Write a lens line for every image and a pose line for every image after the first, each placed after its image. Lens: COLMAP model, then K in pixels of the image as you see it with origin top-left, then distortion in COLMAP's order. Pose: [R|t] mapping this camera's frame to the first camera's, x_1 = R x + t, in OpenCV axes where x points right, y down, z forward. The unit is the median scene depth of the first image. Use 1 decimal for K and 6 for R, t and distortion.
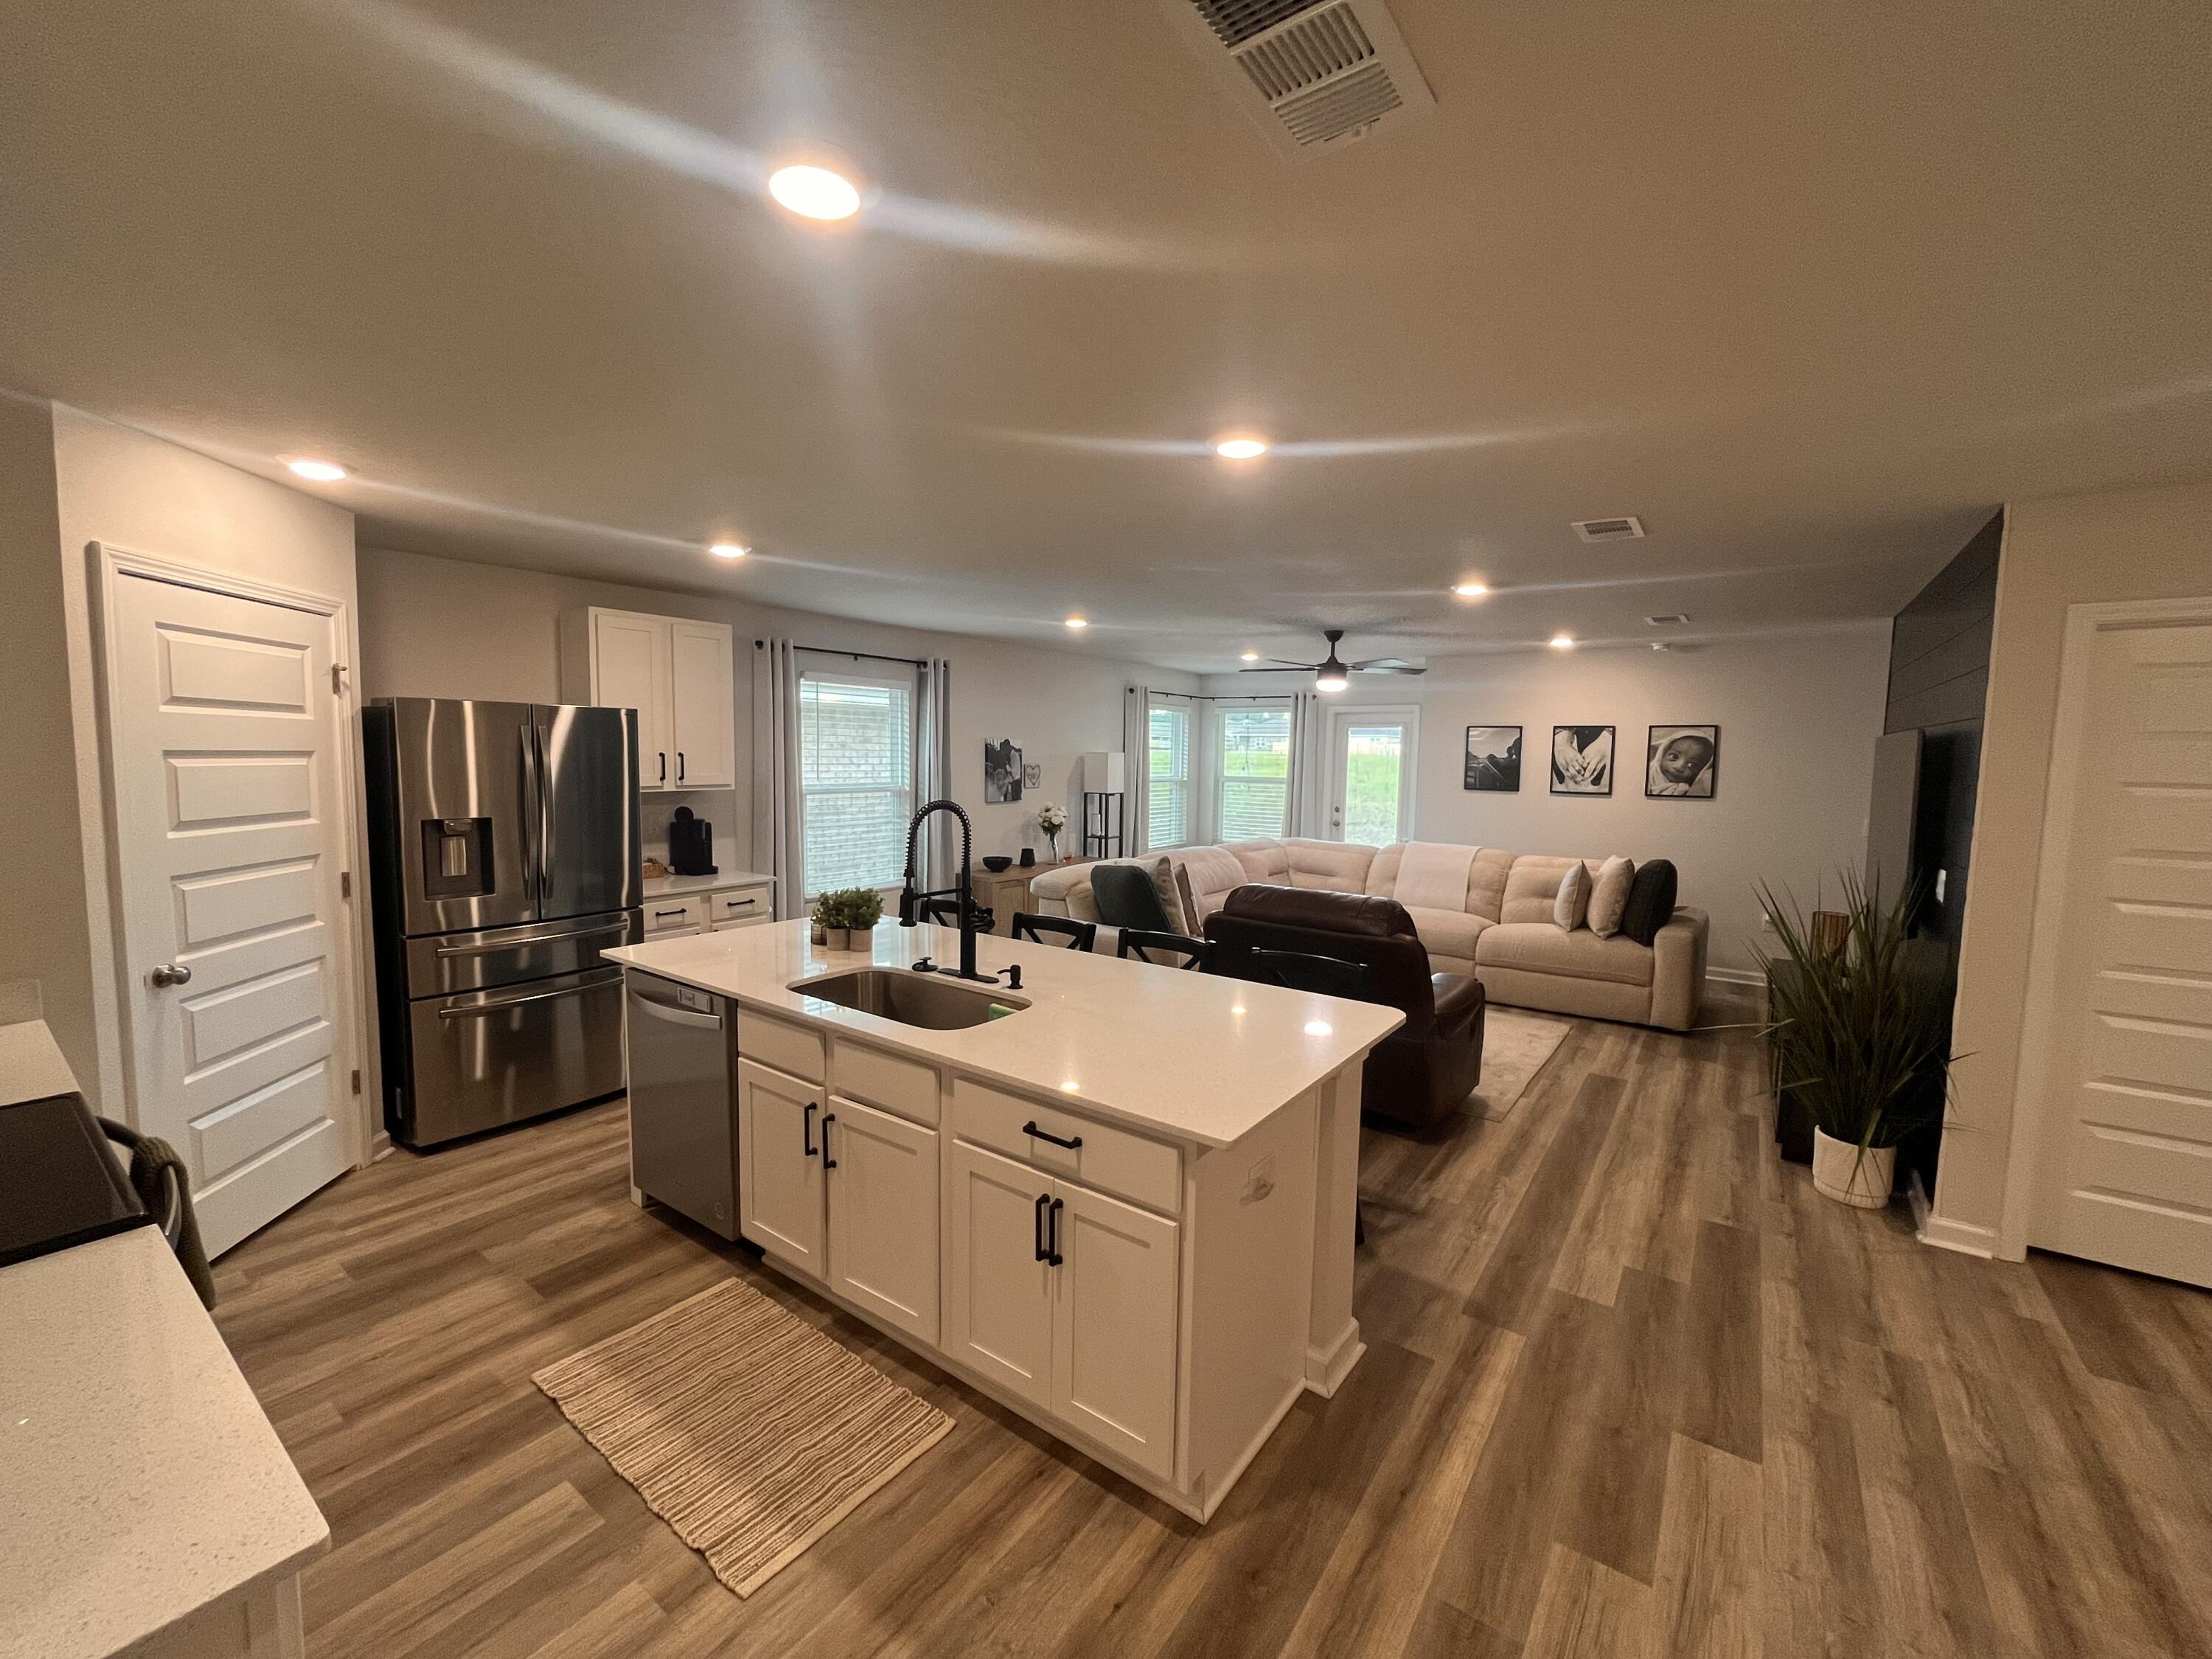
lens RADIAL K [[894.1, 0, 1105.5], [0, 894.1, 828.0], [0, 0, 1]] dist [-0.003206, -0.000234]
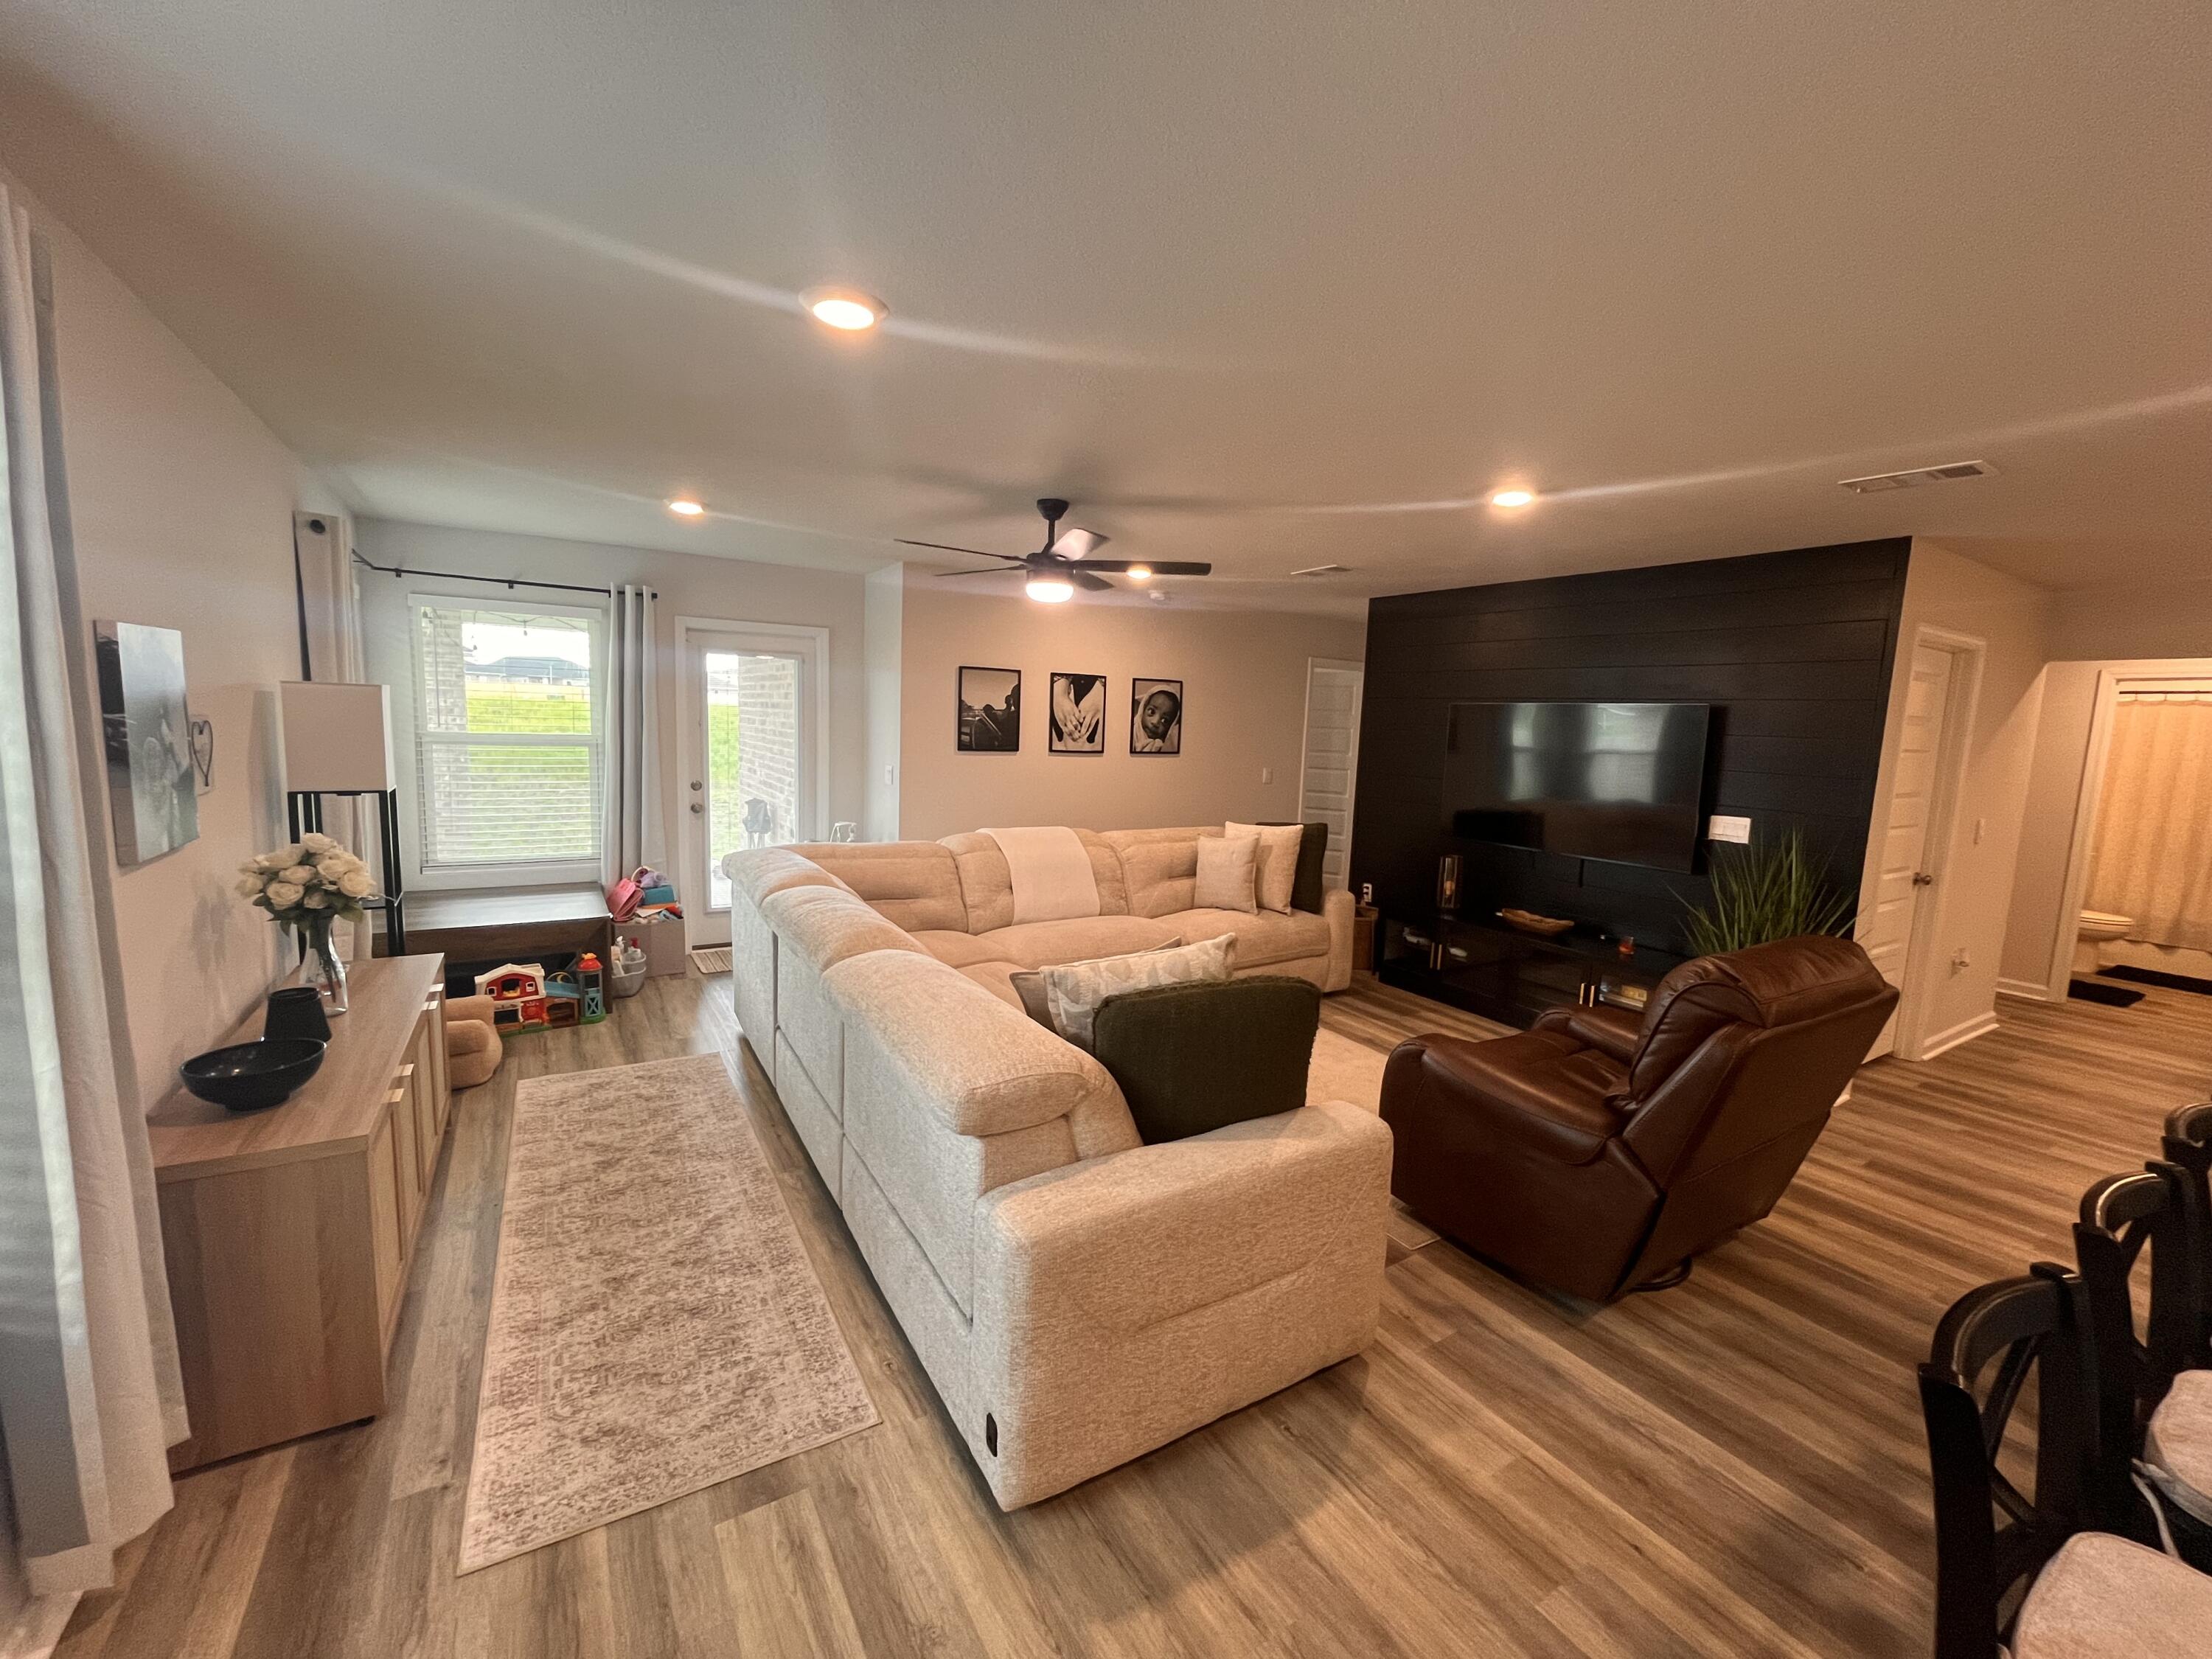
lens RADIAL K [[894.1, 0, 1105.4], [0, 894.1, 826.3], [0, 0, 1]] dist [-0.003206, -0.000234]
pose [[0.372658, -0.112509, 0.921123, -0.386557], [0.049378, 0.993621, 0.101387, -0.076495], [-0.926654, 0.007701, 0.375836, 0.916062]]
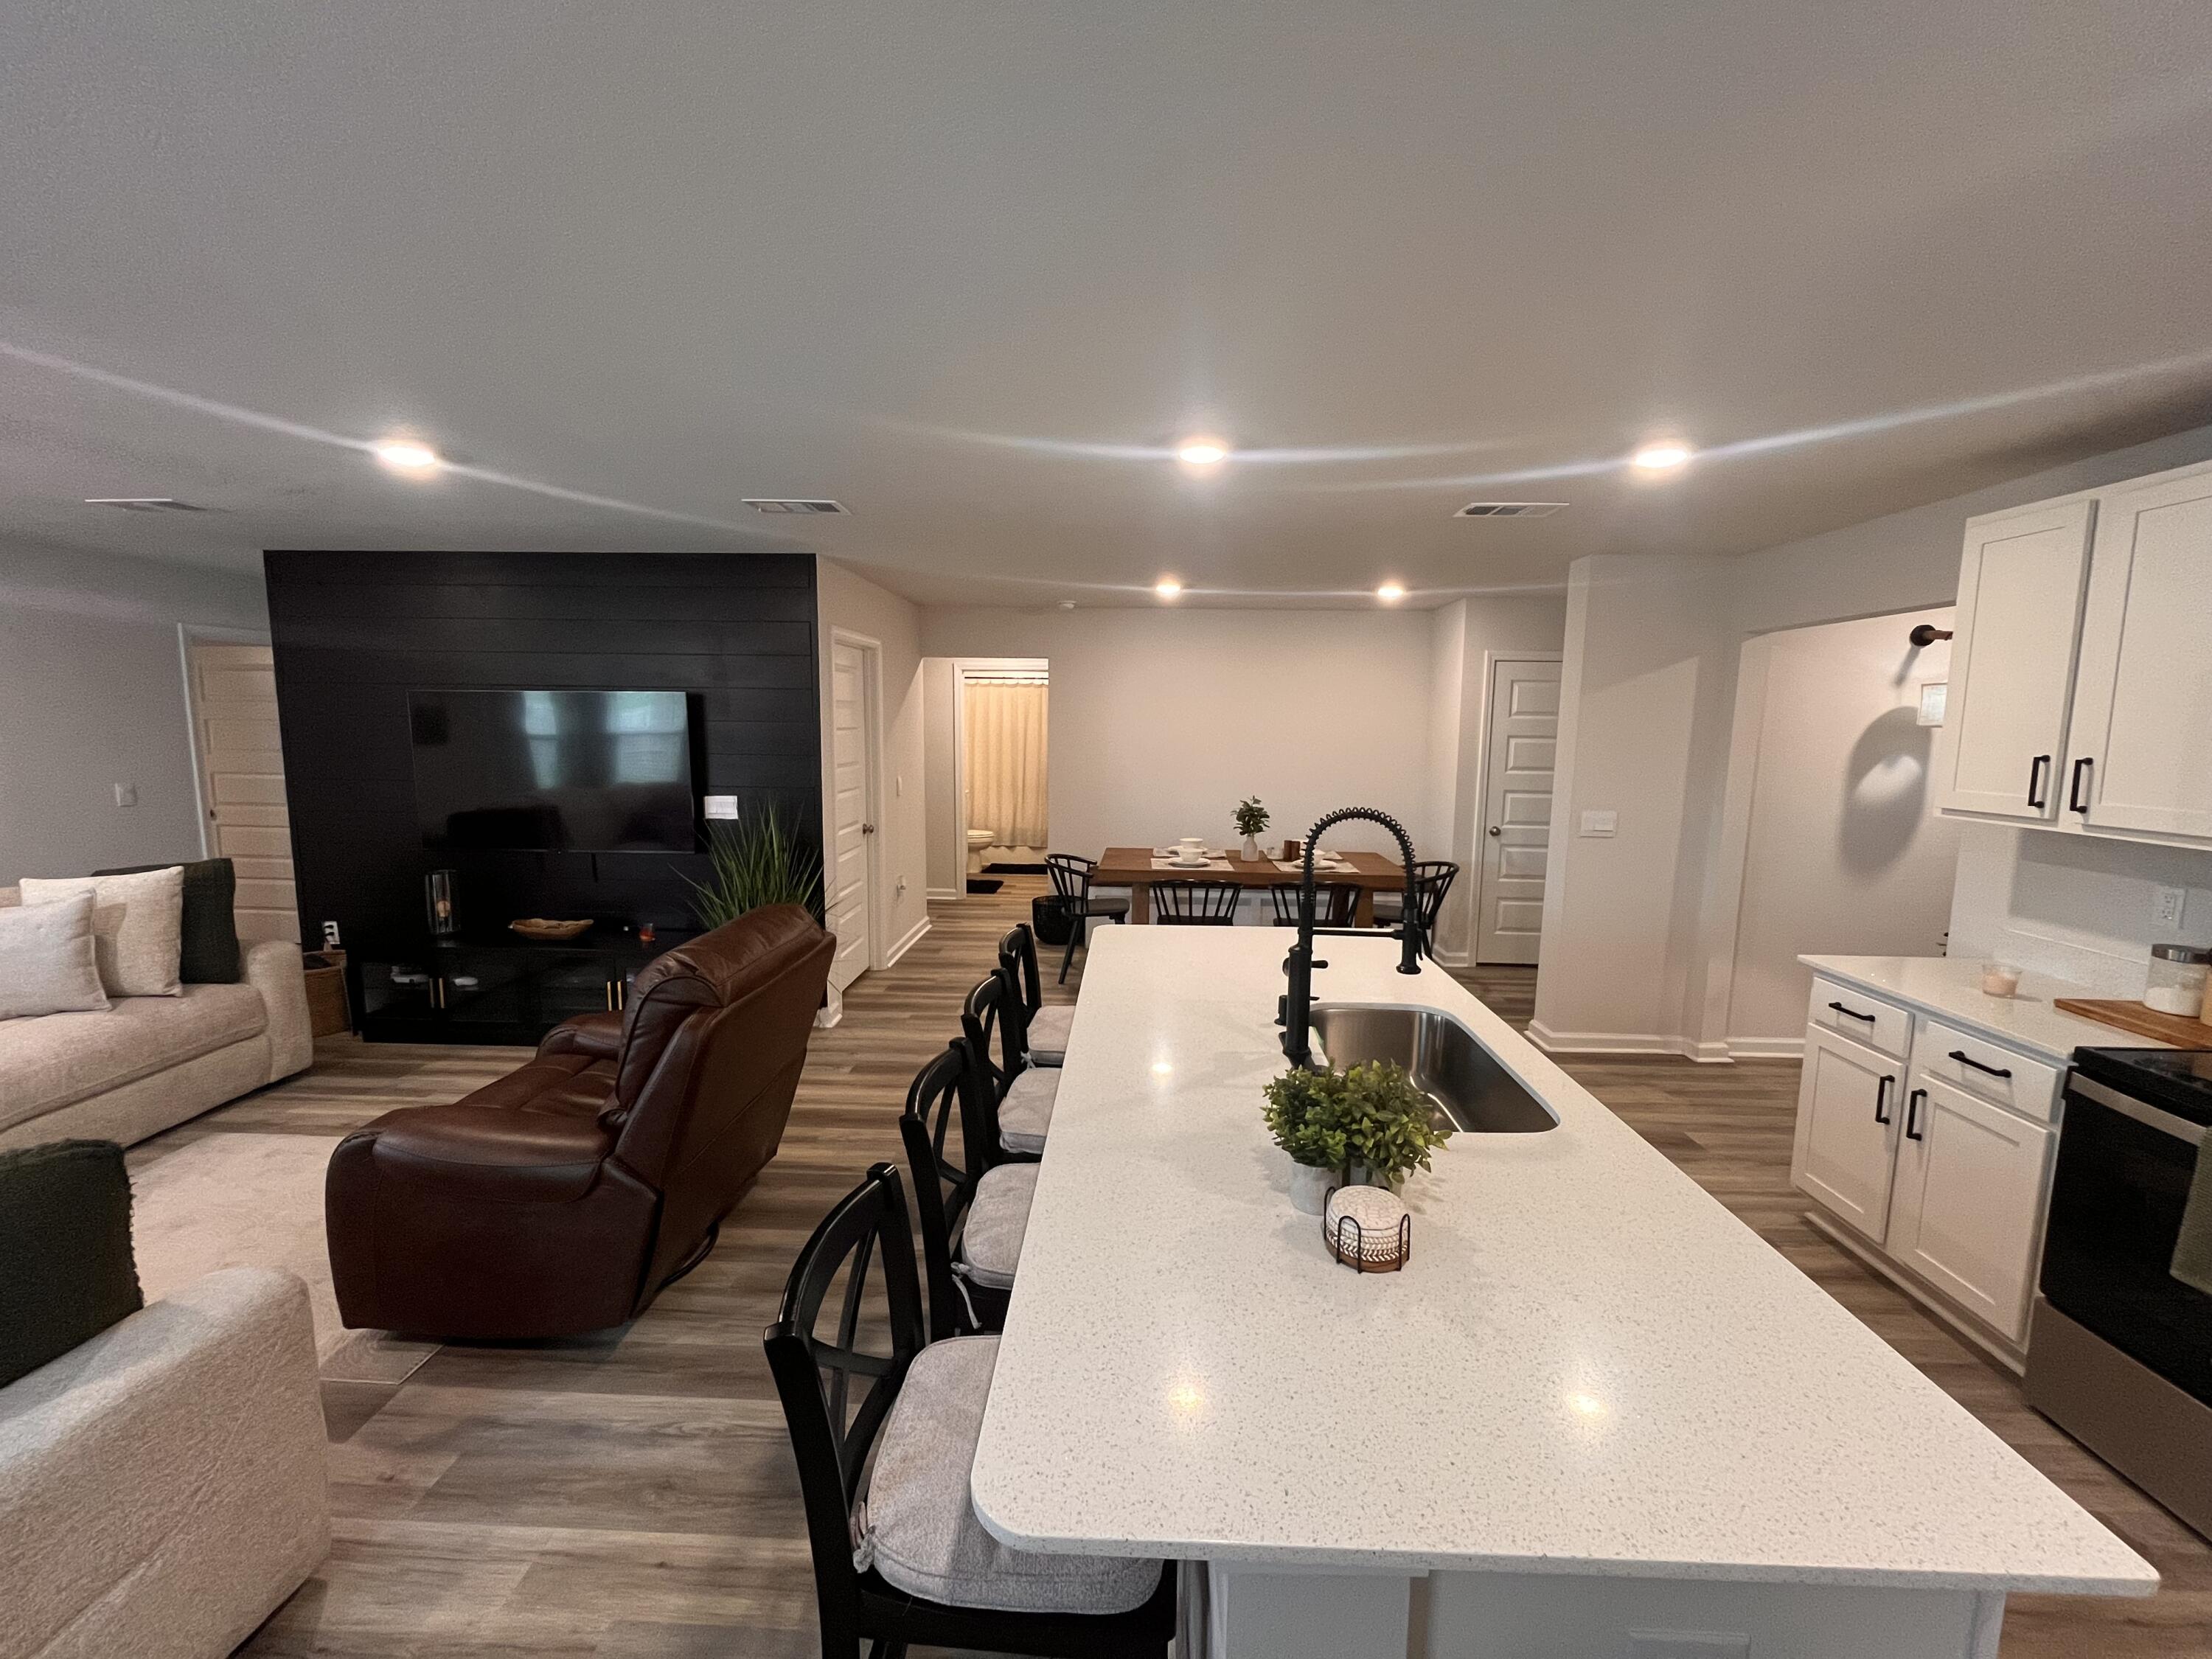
lens RADIAL K [[894.1, 0, 1106.7], [0, 894.1, 828.6], [0, 0, 1]] dist [-0.003206, -0.000234]
pose [[-0.559333, -0.124380, 0.819559, -0.365166], [0.052598, 0.981362, 0.184832, -0.086952], [-0.827273, 0.146490, -0.542366, 0.858601]]
